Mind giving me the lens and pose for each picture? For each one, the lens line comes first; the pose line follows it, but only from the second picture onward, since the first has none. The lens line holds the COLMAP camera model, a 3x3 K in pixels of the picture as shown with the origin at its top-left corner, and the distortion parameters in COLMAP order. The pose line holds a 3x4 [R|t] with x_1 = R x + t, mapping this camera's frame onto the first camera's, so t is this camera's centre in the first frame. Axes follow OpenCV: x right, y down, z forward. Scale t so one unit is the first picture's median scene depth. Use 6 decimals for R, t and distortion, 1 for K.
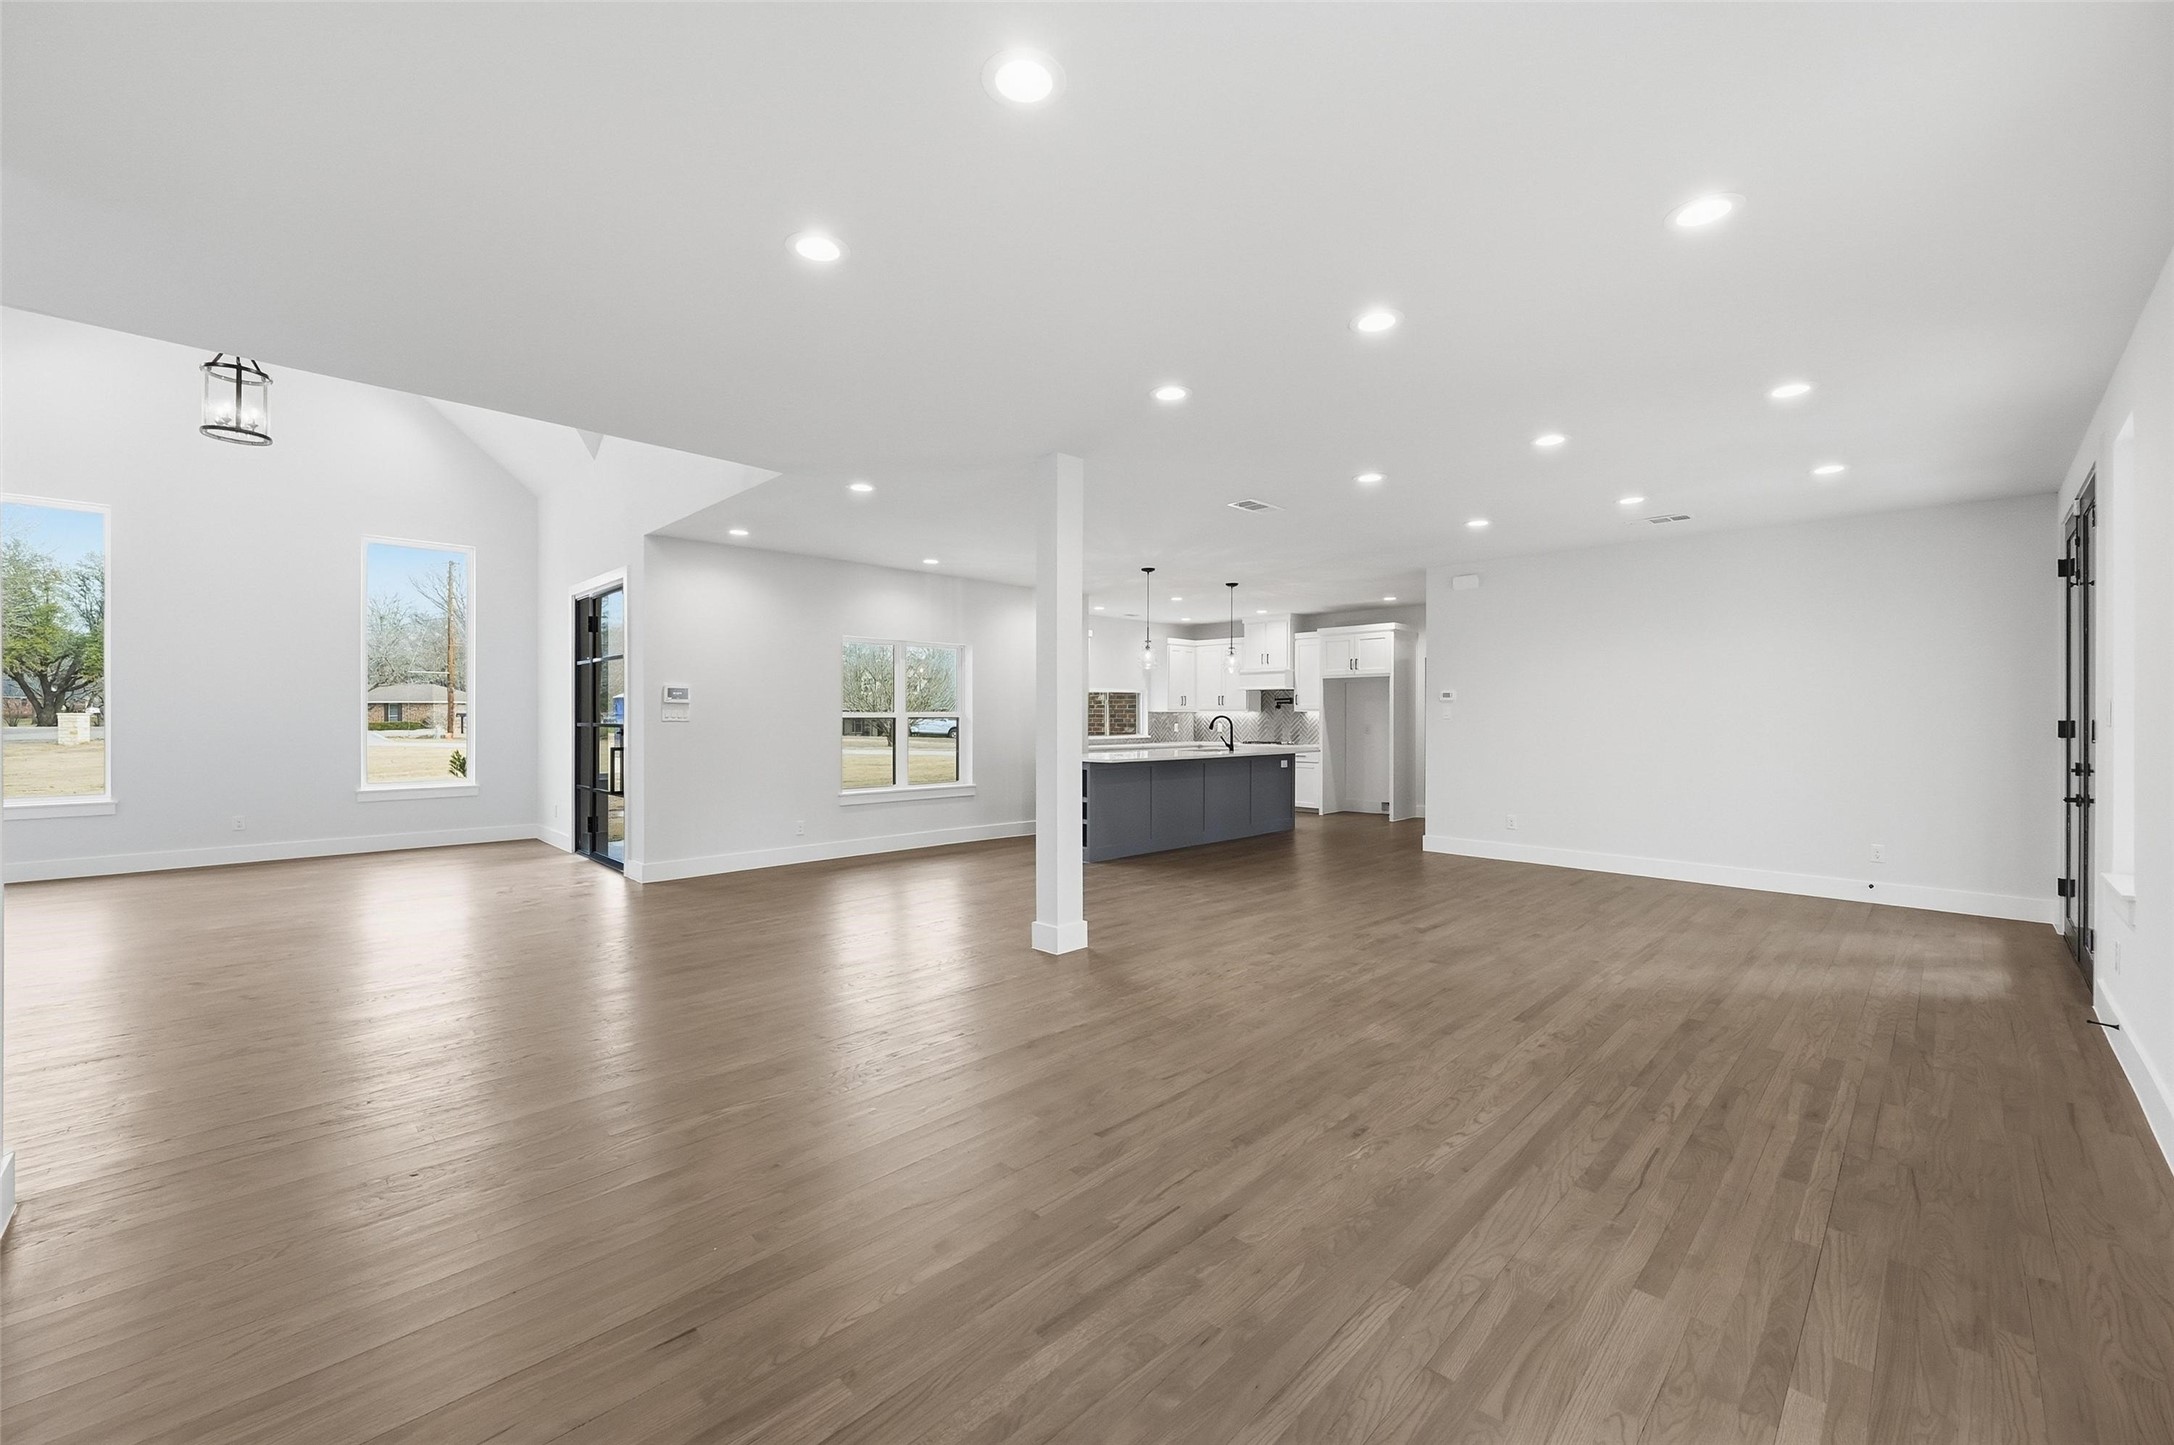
lens RADIAL K [[848.2, 0, 1081.2], [0, 848.2, 714.6], [0, 0, 1]] dist [-0.000728, -0.000081]
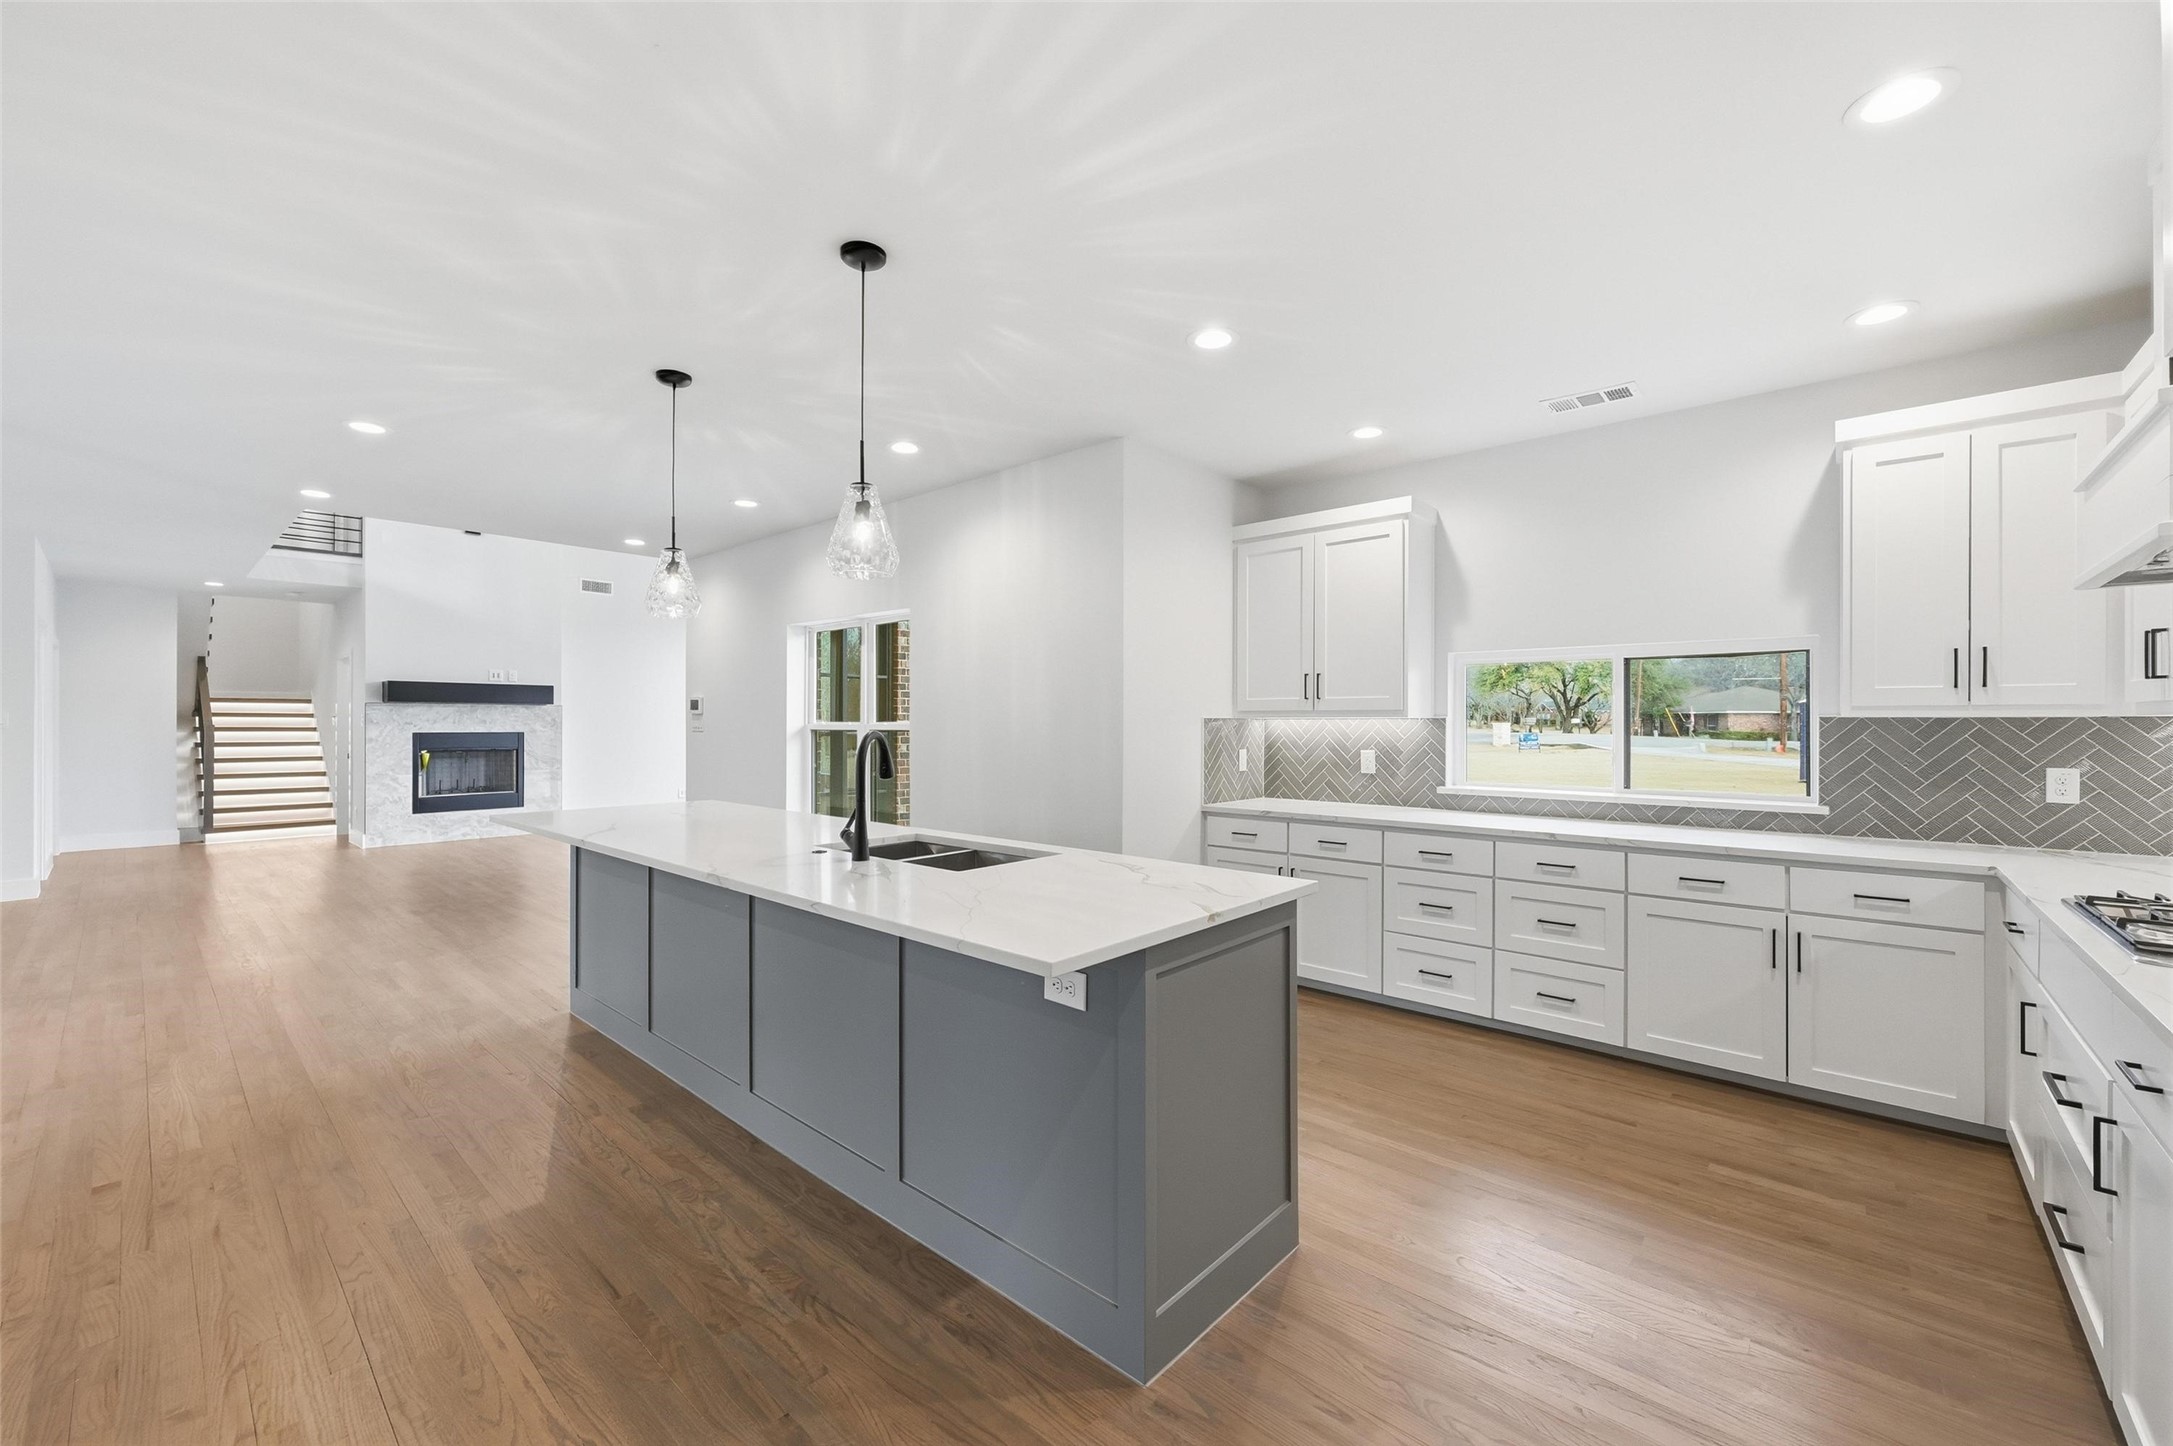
lens RADIAL K [[836.6, 0, 1084.9], [0, 836.6, 717.9], [0, 0, 1]] dist [-0.001419, -0.000273]
pose [[0.066247, -0.006032, -0.997785, 0.343064], [-0.000617, 0.999981, -0.006087, -0.001315], [0.997803, 0.001019, 0.066242, 0.804362]]
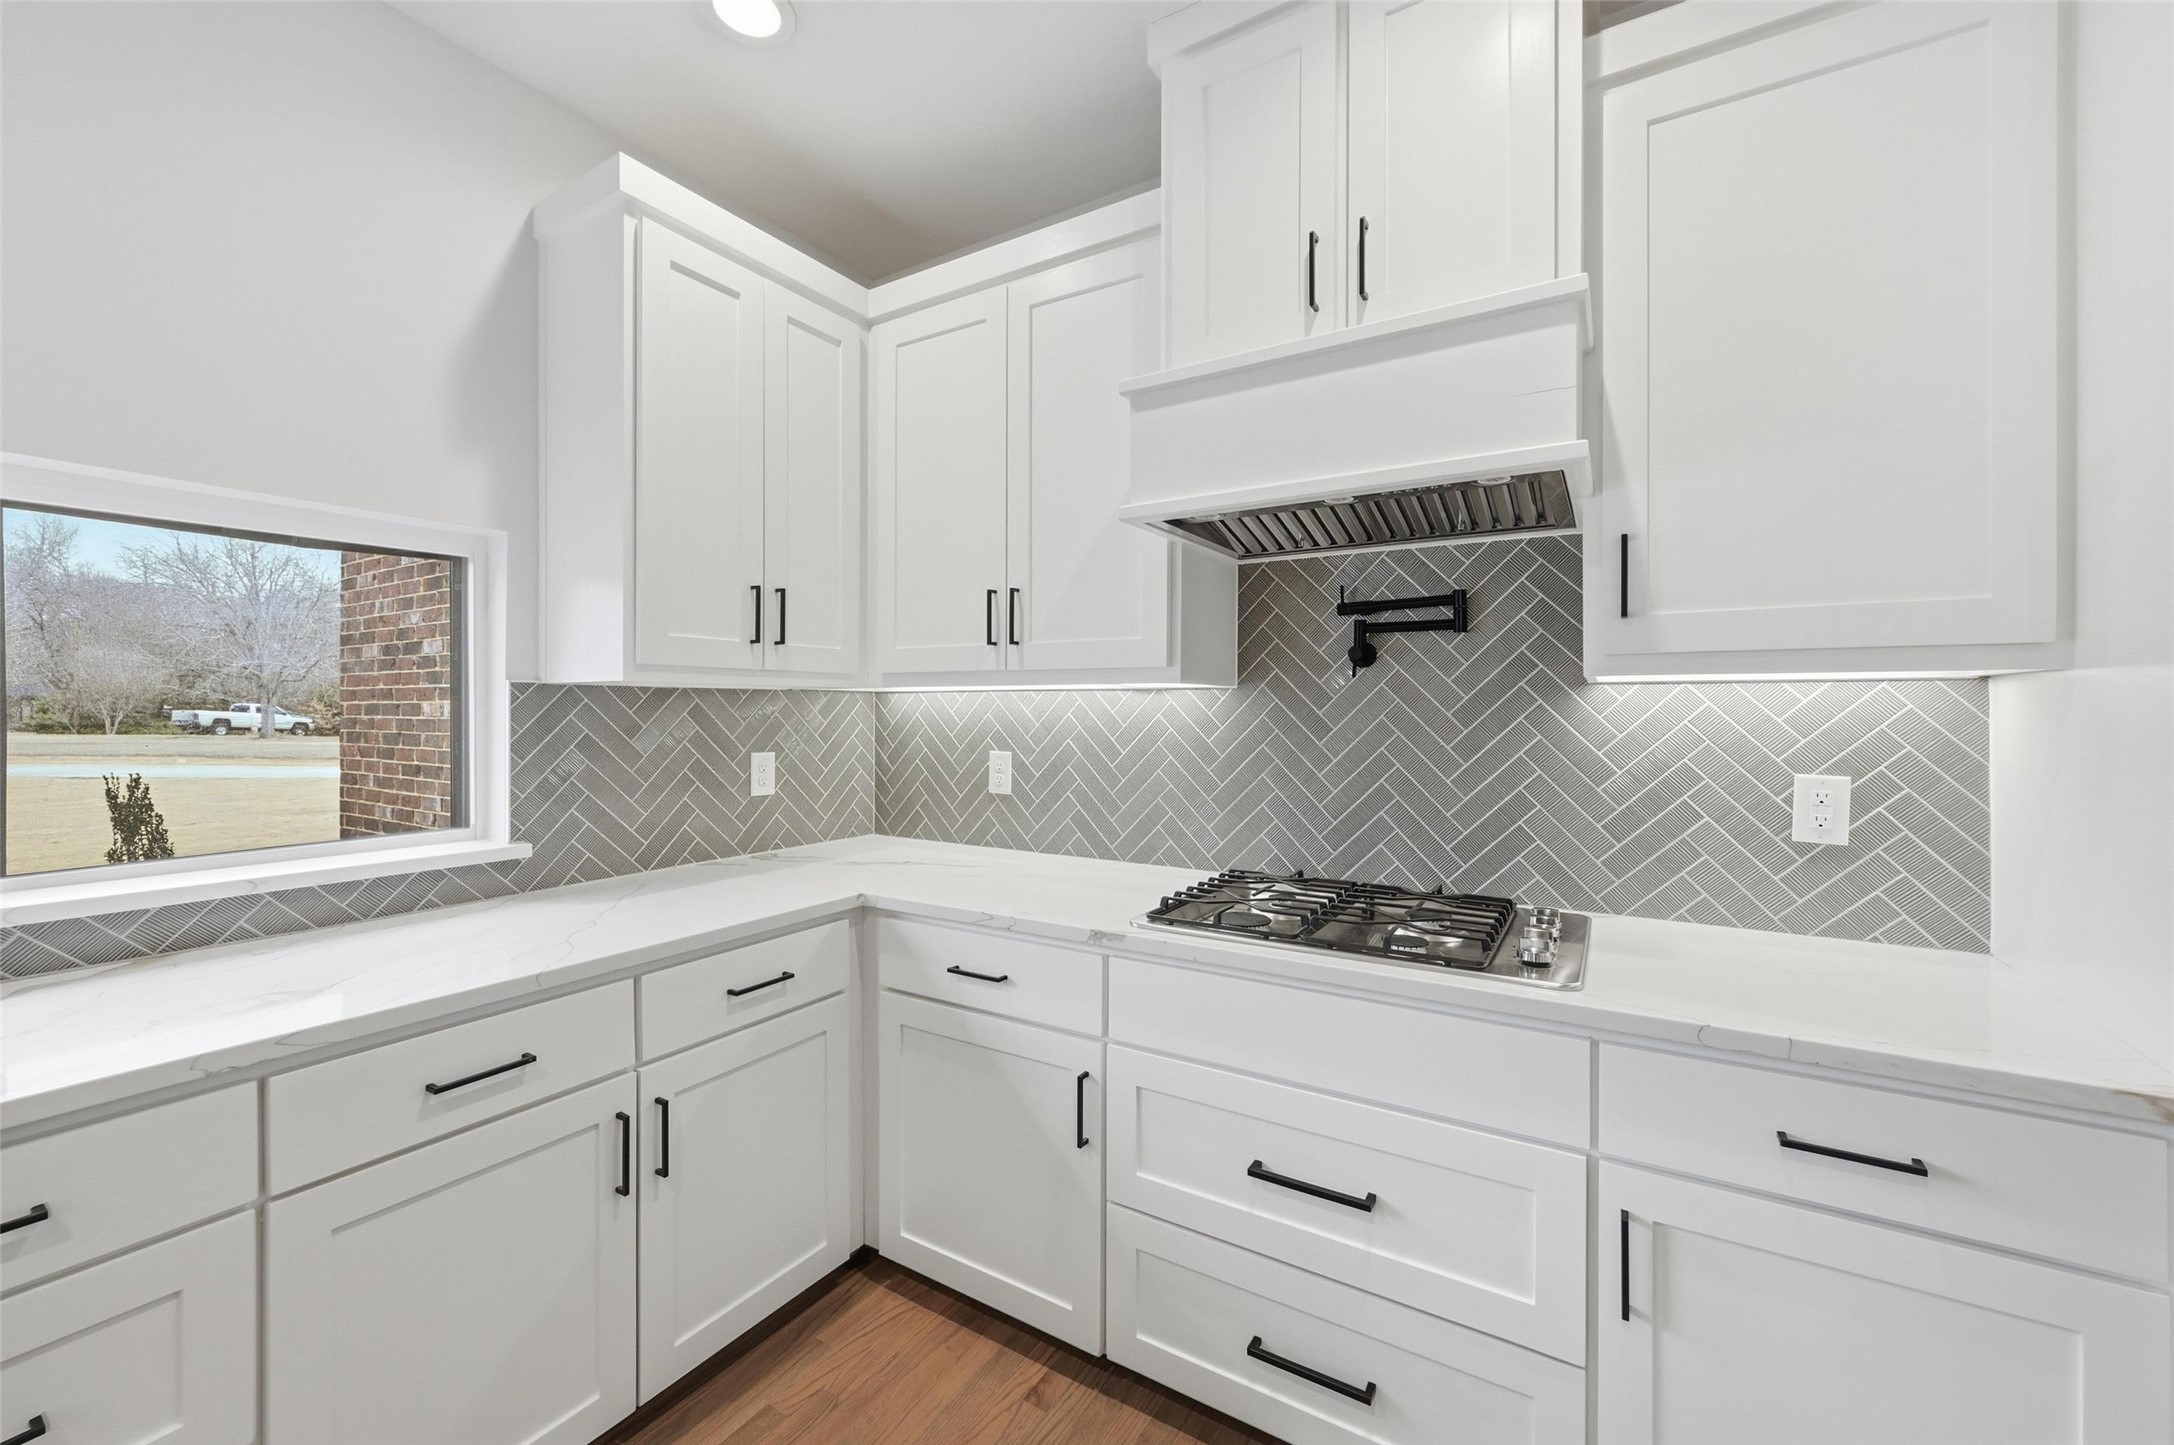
lens RADIAL K [[849.7, 0, 1097.4], [0, 849.7, 709.3], [0, 0, 1]] dist [0.000156, -0.000155]
pose [[0.971183, 0.001795, 0.238328, 0.152463], [-0.001461, 0.999998, -0.001577, 0.001600], [-0.238330, 0.001183, 0.971184, 0.888321]]
